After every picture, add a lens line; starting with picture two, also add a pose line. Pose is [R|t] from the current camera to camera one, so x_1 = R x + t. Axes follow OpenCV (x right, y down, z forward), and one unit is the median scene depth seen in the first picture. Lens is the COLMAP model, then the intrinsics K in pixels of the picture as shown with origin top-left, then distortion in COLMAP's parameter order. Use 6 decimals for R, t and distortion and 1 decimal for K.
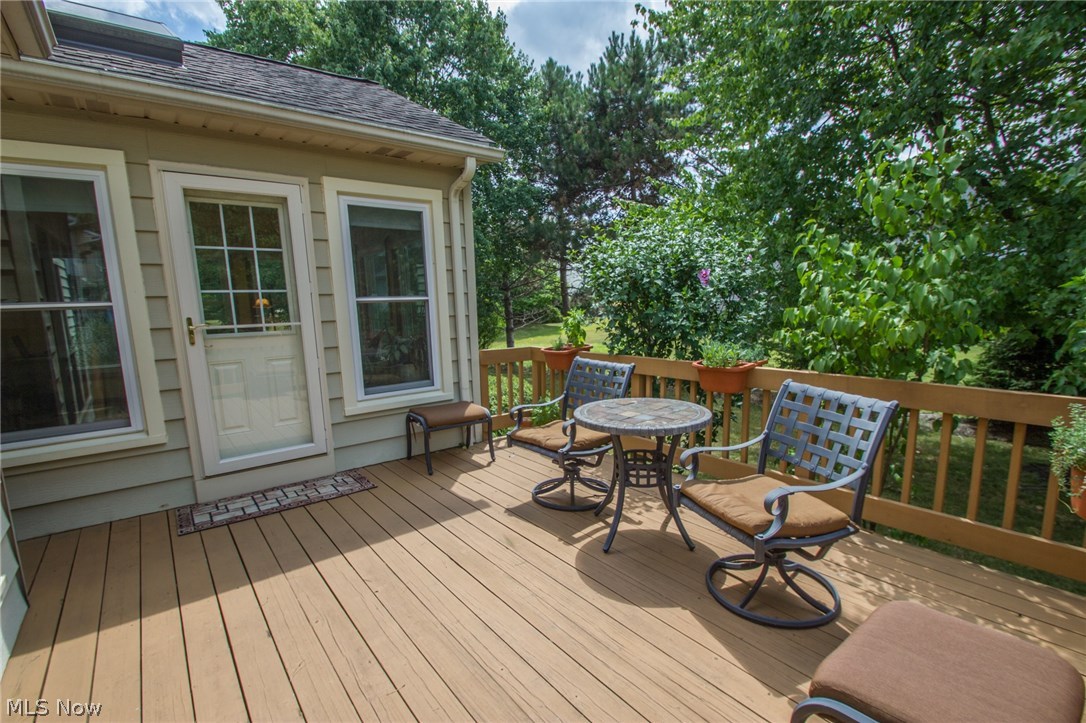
lens RADIAL K [[508.5, 0, 558.1], [0, 508.5, 381.7], [0, 0, 1]] dist [0.005645, -0.013441]
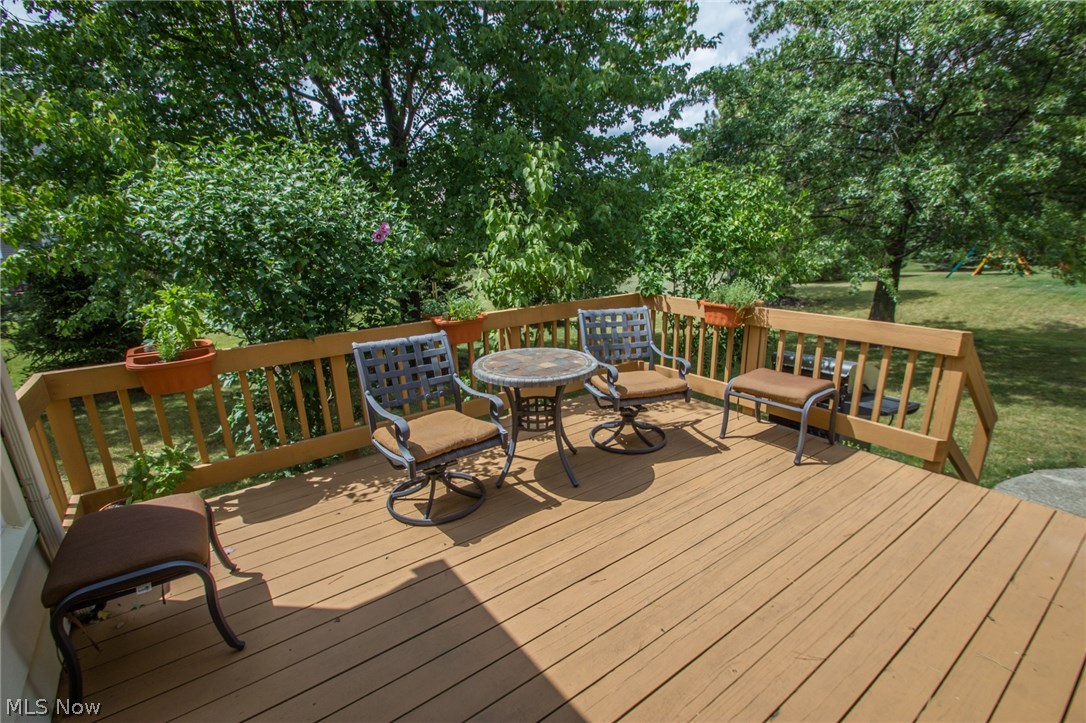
lens RADIAL K [[508.5, 0, 558.1], [0, 508.5, 381.7], [0, 0, 1]] dist [0.005645, -0.013441]
pose [[0.032475, -0.272698, 0.961551, -0.843460], [0.179255, 0.948048, 0.262815, -0.168954], [-0.983266, 0.163828, 0.079670, 0.838807]]
